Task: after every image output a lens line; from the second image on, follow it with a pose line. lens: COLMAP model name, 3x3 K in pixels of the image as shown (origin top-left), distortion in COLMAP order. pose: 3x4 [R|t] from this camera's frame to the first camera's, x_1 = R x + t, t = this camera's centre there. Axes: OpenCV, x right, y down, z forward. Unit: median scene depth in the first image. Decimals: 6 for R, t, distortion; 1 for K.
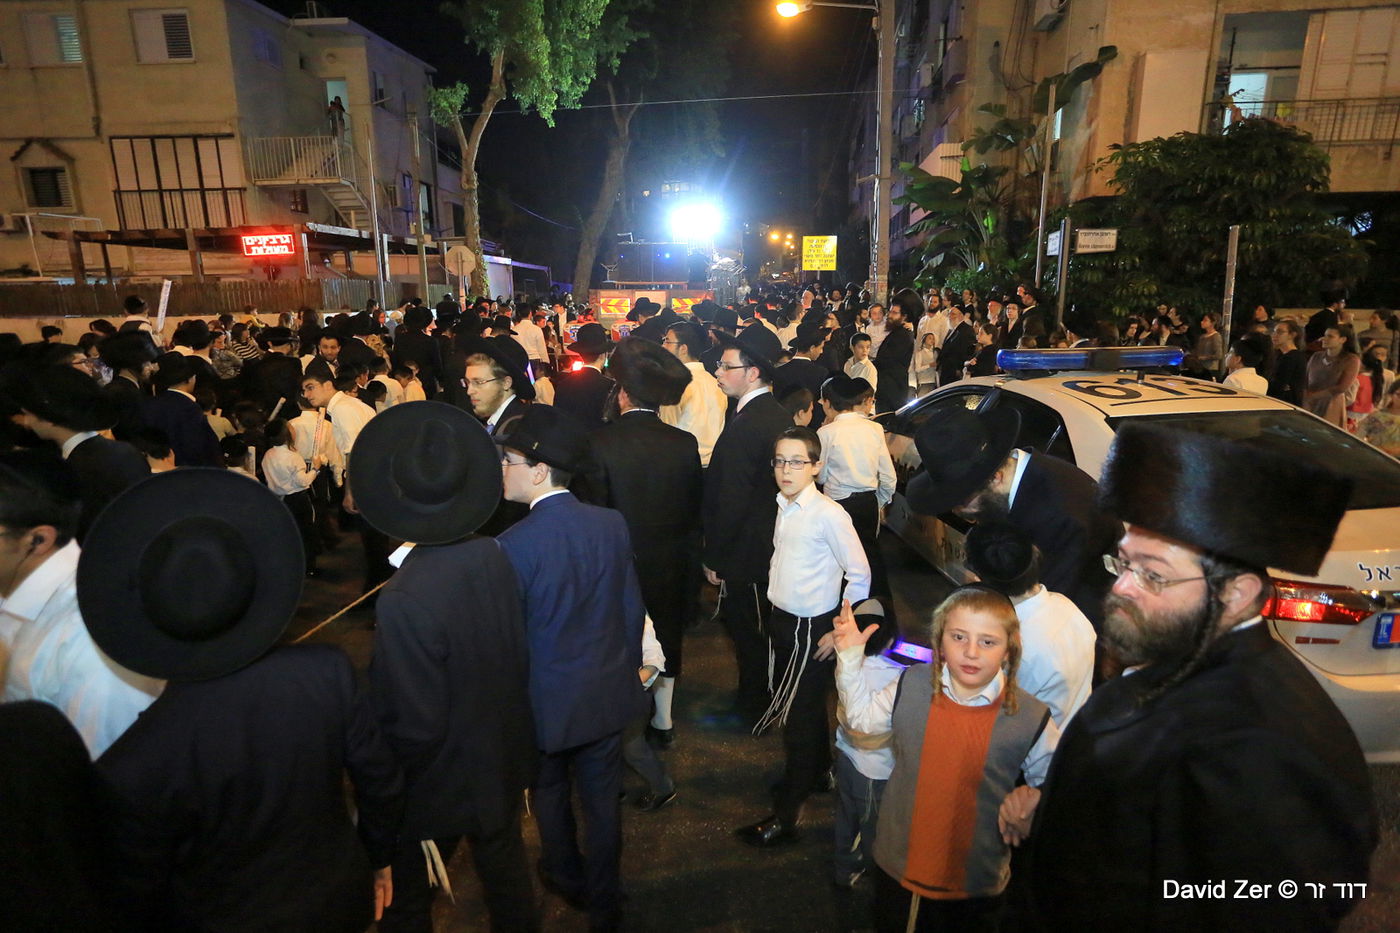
lens RADIAL K [[737.8, 0, 707.0], [0, 737.8, 468.6], [0, 0, 1]] dist [-0.058624, 0.029737]
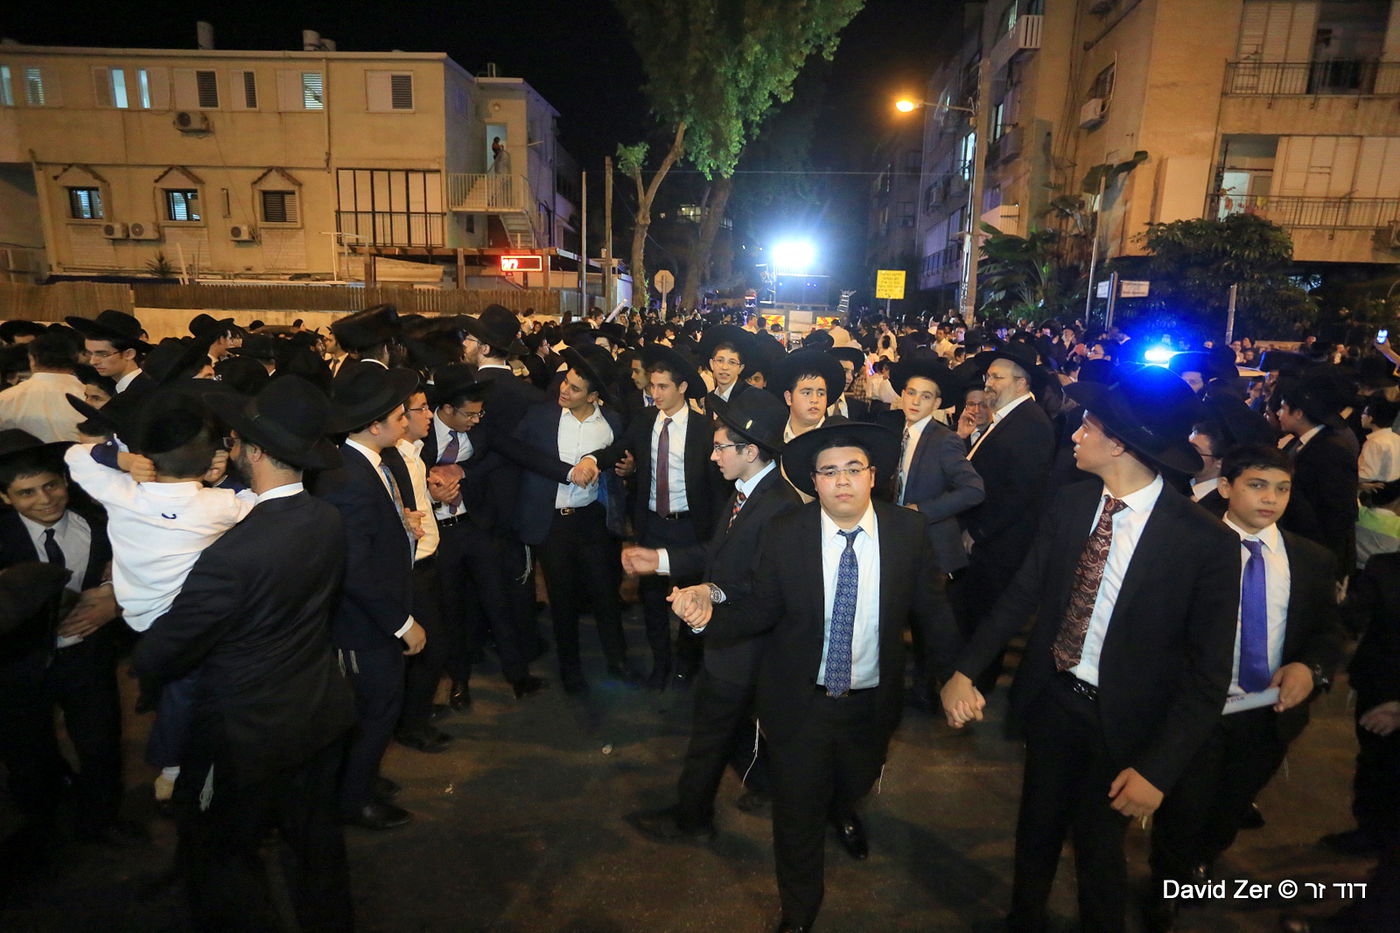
lens RADIAL K [[737.8, 0, 707.0], [0, 737.8, 468.6], [0, 0, 1]] dist [-0.058624, 0.029737]
pose [[0.998881, 0.030540, 0.036104, -0.289514], [-0.029662, 0.999257, -0.024617, 0.083661], [-0.036829, 0.023518, 0.999045, -0.324587]]
